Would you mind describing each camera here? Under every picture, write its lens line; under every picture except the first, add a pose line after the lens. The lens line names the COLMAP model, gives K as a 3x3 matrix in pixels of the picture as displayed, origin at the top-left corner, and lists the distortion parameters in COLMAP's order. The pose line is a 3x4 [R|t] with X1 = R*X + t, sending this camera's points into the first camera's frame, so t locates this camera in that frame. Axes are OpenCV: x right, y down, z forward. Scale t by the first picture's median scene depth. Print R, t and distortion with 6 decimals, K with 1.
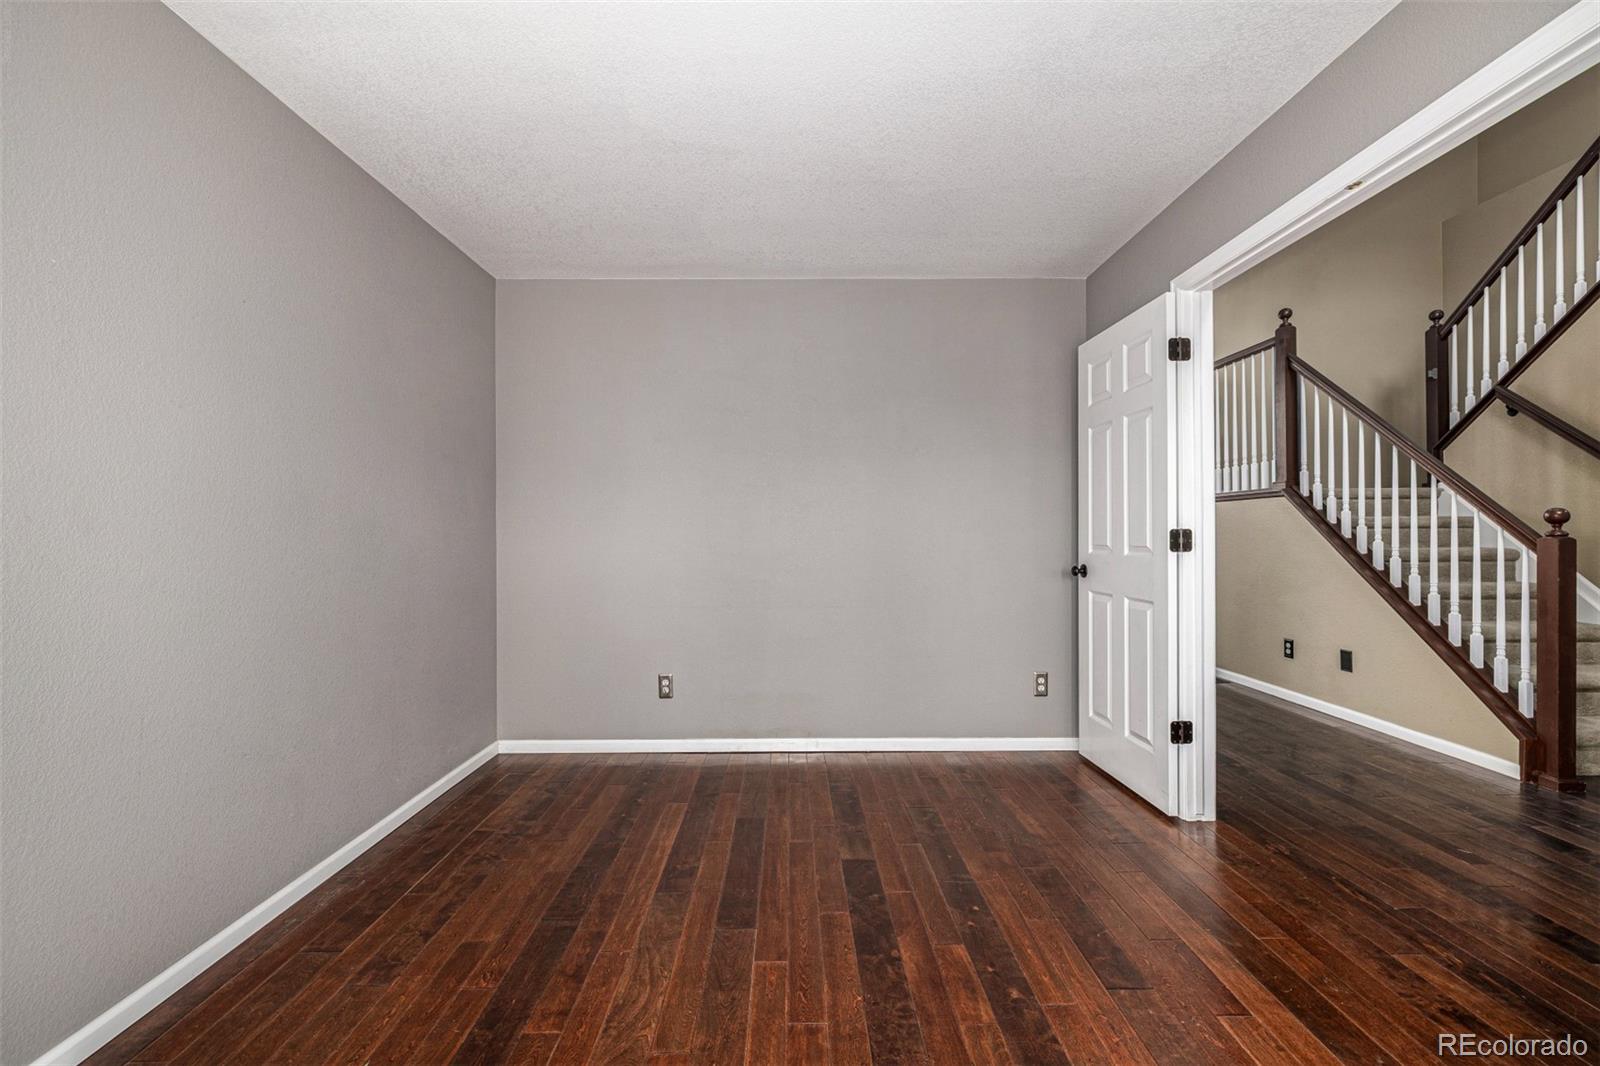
lens RADIAL K [[670.6, 0, 798.6], [0, 670.6, 534.1], [0, 0, 1]] dist [0.004059, -0.001493]
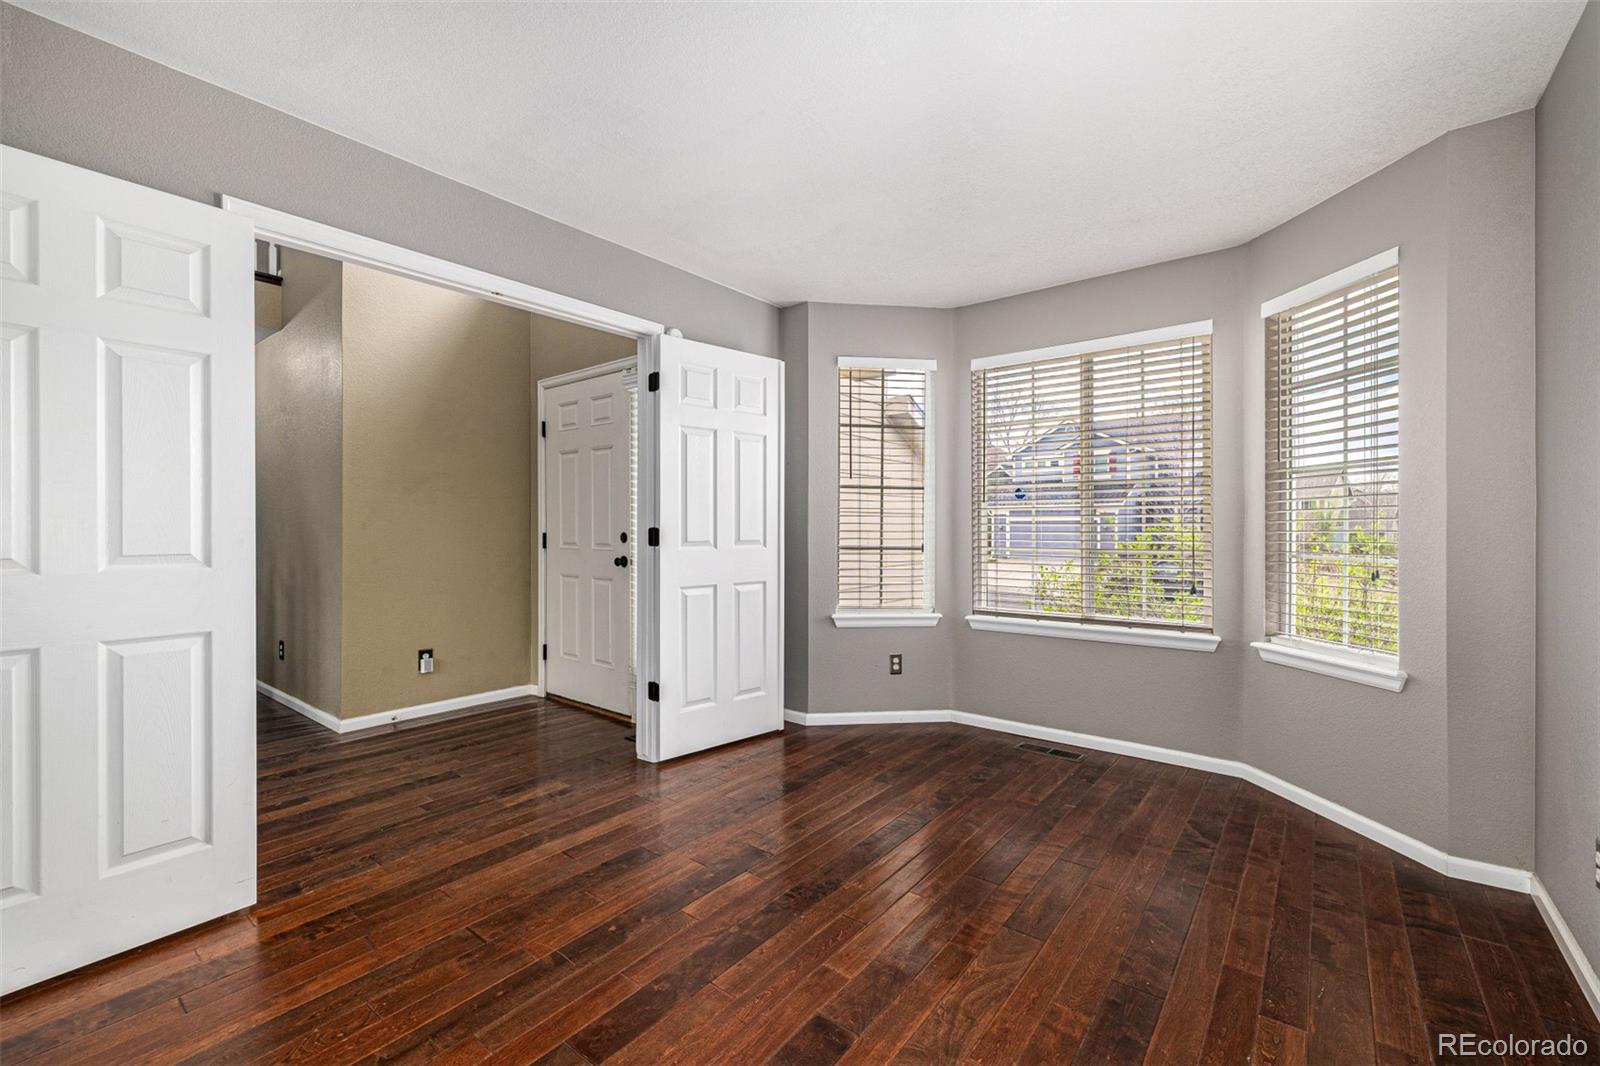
lens RADIAL K [[670.6, 0, 796.7], [0, 670.6, 529.8], [0, 0, 1]] dist [0.004059, -0.001493]
pose [[-0.776368, 0.004064, 0.630267, -0.642526], [0.006788, 0.999975, 0.001914, -0.007869], [-0.630243, 0.005764, -0.776376, 1.874557]]
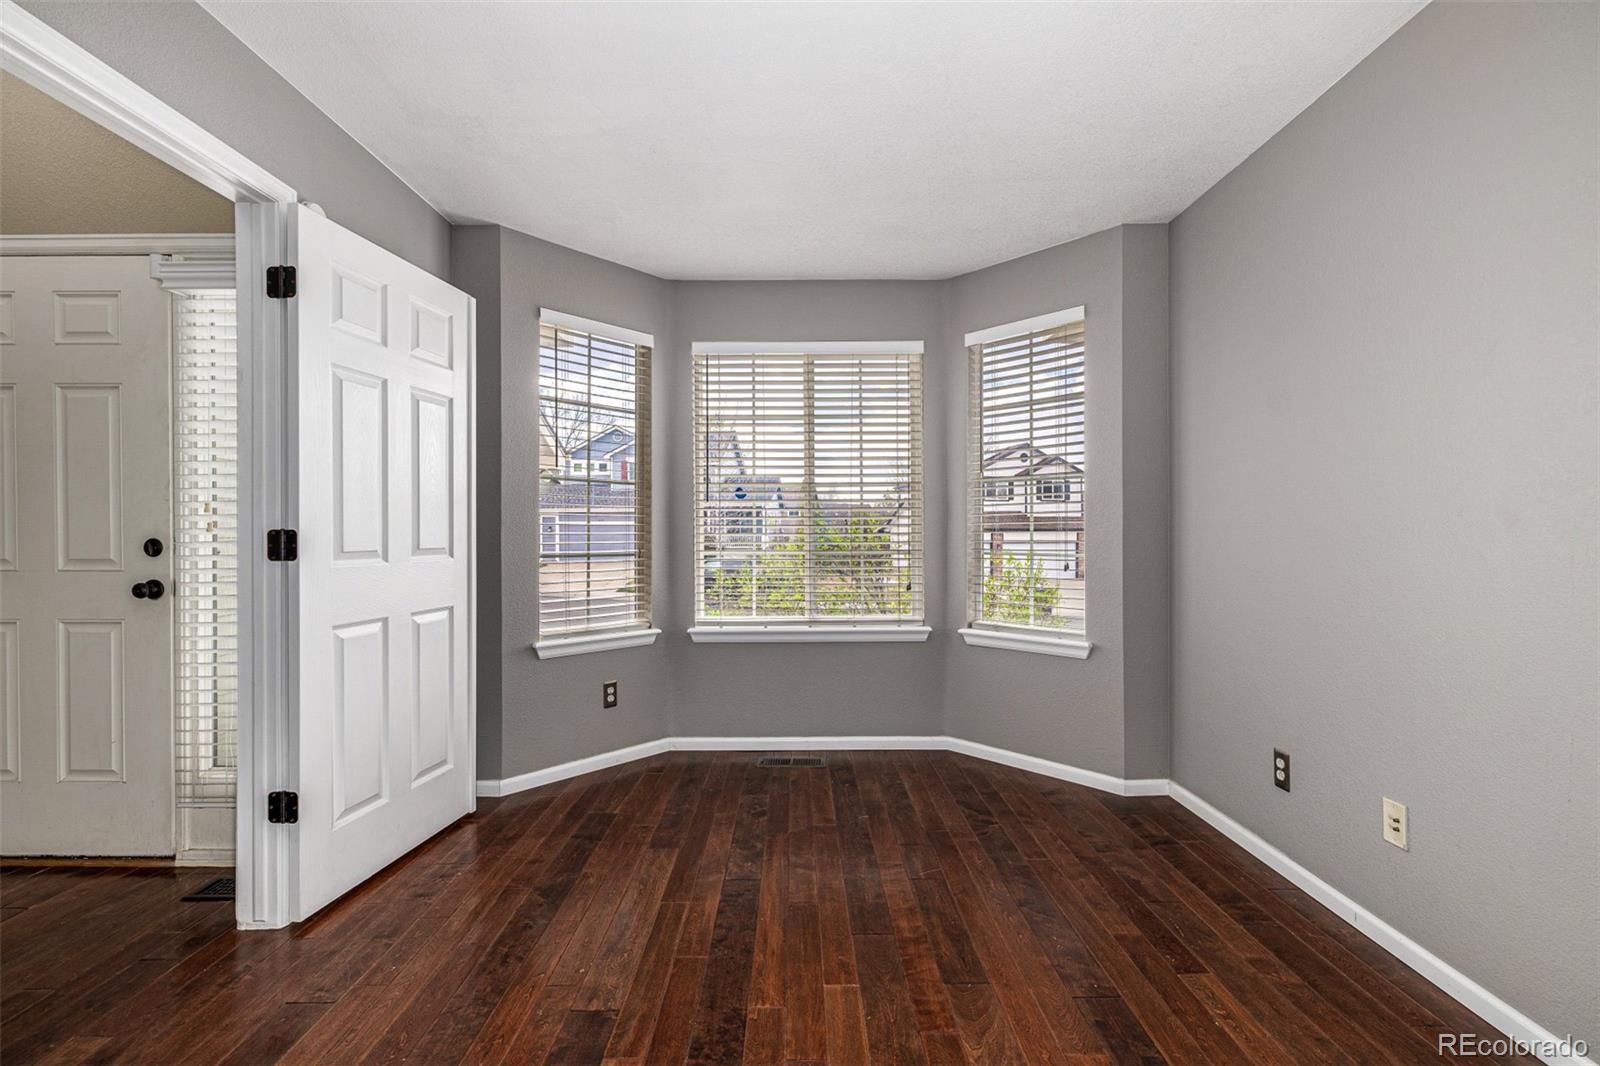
lens RADIAL K [[670.6, 0, 805.6], [0, 670.6, 532.1], [0, 0, 1]] dist [0.004059, -0.001493]
pose [[-0.999916, 0.008147, 0.010032, -0.001378], [0.008196, 0.999955, 0.004862, -0.006858], [-0.009992, 0.004944, -0.999938, 1.766555]]
